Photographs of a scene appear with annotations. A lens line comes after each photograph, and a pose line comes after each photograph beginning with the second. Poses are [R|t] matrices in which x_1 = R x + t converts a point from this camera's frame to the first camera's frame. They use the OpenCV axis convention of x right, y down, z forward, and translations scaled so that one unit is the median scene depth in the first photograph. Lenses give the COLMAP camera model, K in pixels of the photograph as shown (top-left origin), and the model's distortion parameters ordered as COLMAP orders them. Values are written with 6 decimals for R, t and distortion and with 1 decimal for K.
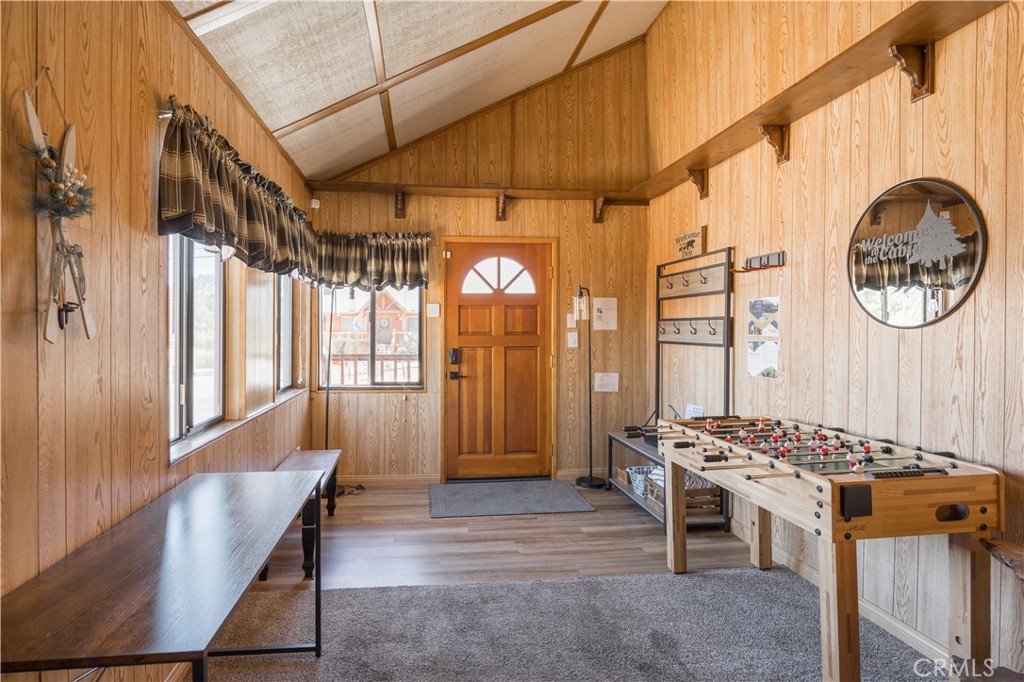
lens RADIAL K [[547.7, 0, 507.9], [0, 547.7, 333.9], [0, 0, 1]] dist [0.005147, 0.002331]
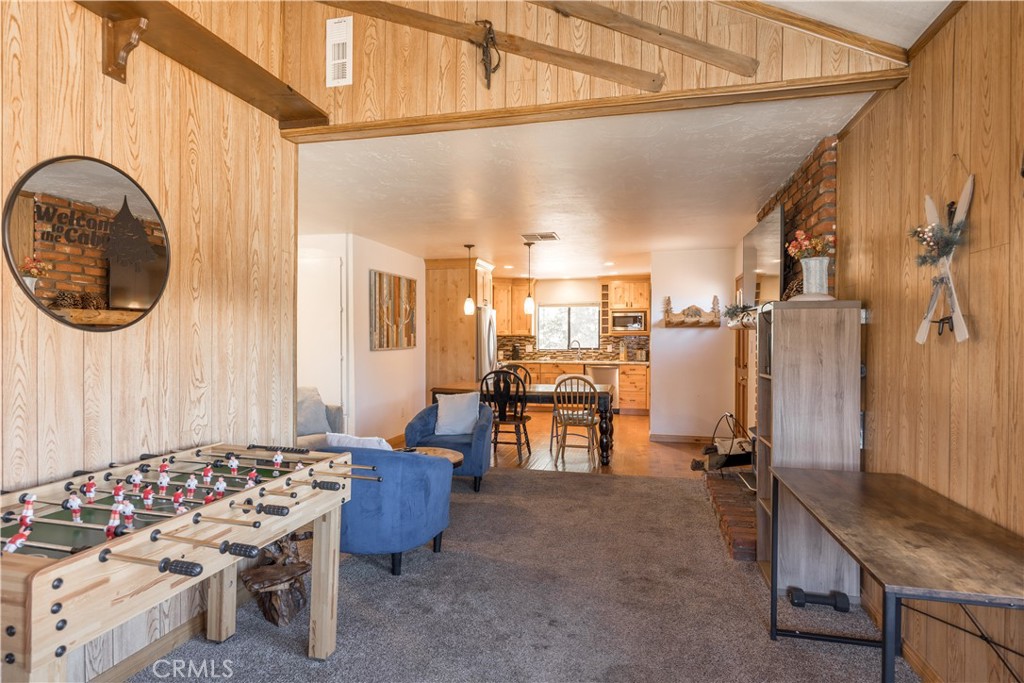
lens RADIAL K [[549.9, 0, 502.1], [0, 549.9, 344.2], [0, 0, 1]] dist [-0.007884, -0.001006]
pose [[-0.918916, -0.002220, 0.394448, -0.194765], [0.002276, 0.999938, 0.010931, 0.002159], [-0.394448, 0.010942, -0.918853, 1.605984]]
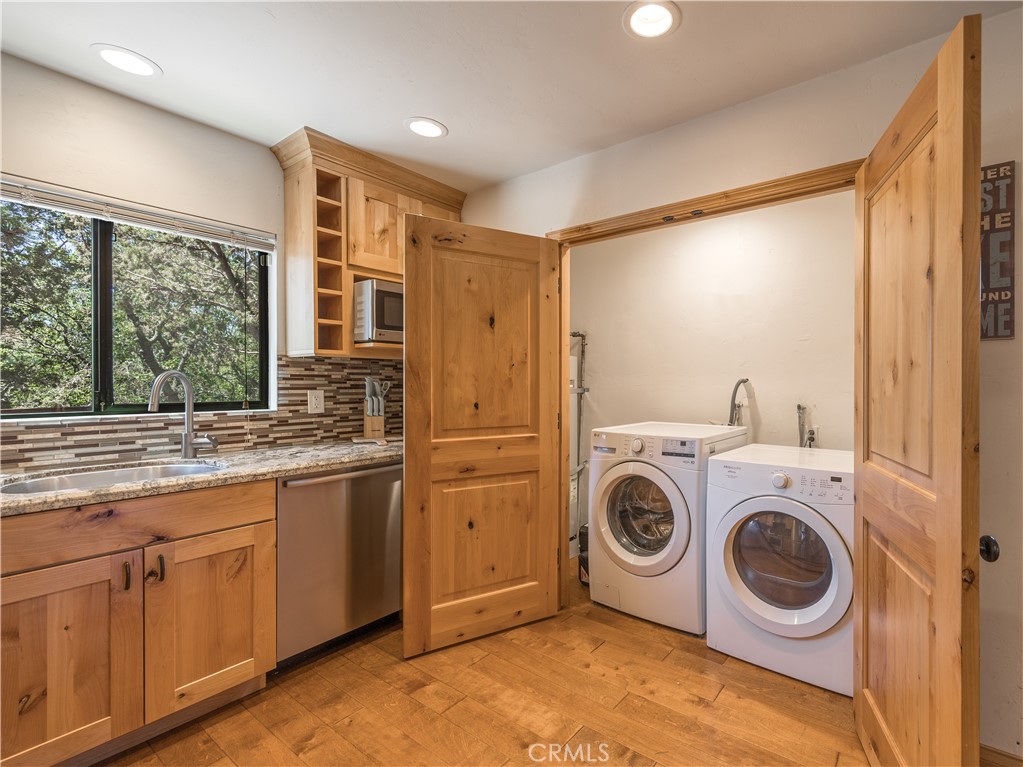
lens RADIAL K [[471.2, 0, 617.4], [0, 471.2, 383.8], [0, 0, 1]] dist [0.002281, 0.000500]
pose [[-0.673168, 0.004715, -0.739474, 1.193853], [-0.004074, 0.999941, 0.010085, 0.031865], [0.739478, 0.009802, -0.673109, -1.747280]]
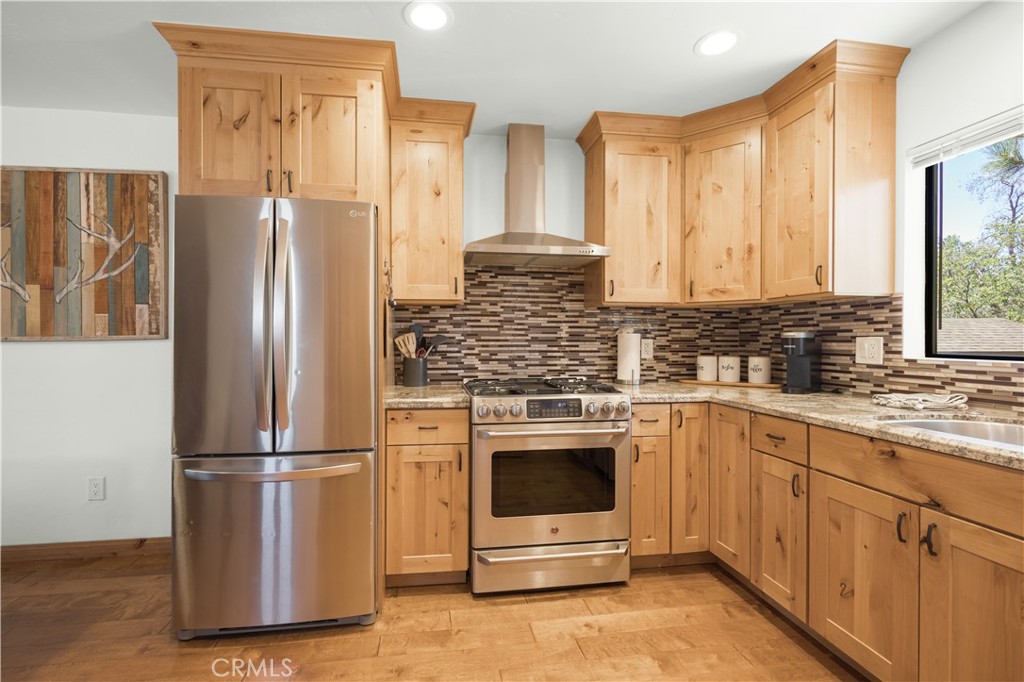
lens RADIAL K [[457.0, 0, 485.1], [0, 457.0, 342.0], [0, 0, 1]] dist [-0.005535, 0.000934]
pose [[0.017701, -0.002663, 0.999840, 0.513503], [0.004276, 0.999988, 0.002587, 0.069782], [-0.999834, 0.004229, 0.017712, -2.206634]]
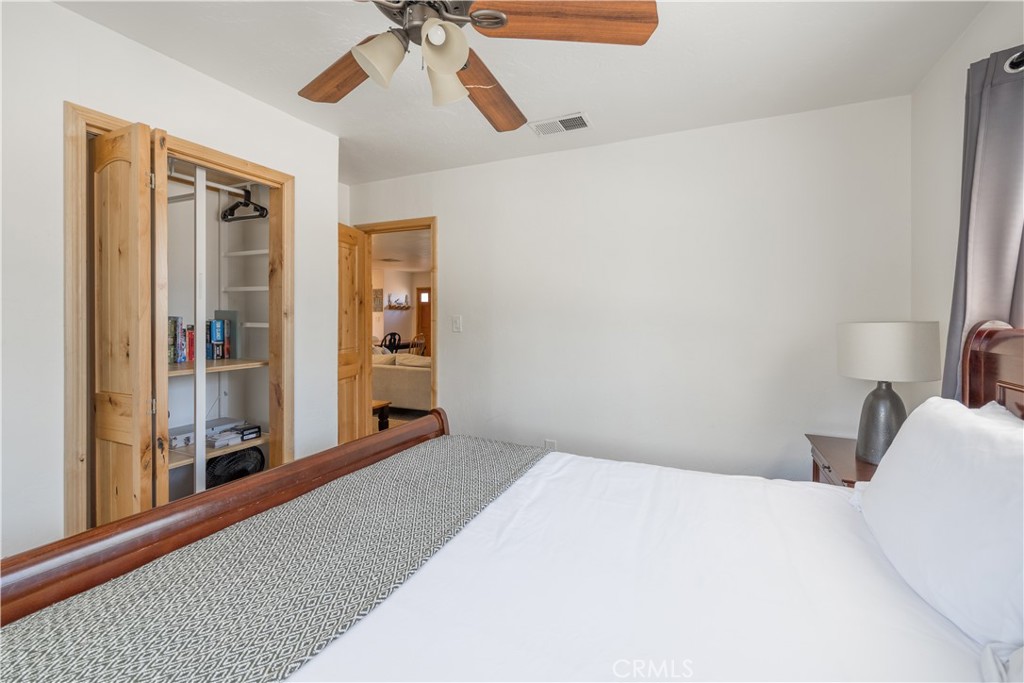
lens RADIAL K [[398.2, 0, 547.2], [0, 398.2, 320.4], [0, 0, 1]] dist [0.002499, 0.000102]
pose [[-0.521788, 0.003091, -0.853070, 3.156269], [-0.012105, 0.999866, 0.011027, -0.005460], [0.852989, 0.016080, -0.521681, 2.153255]]
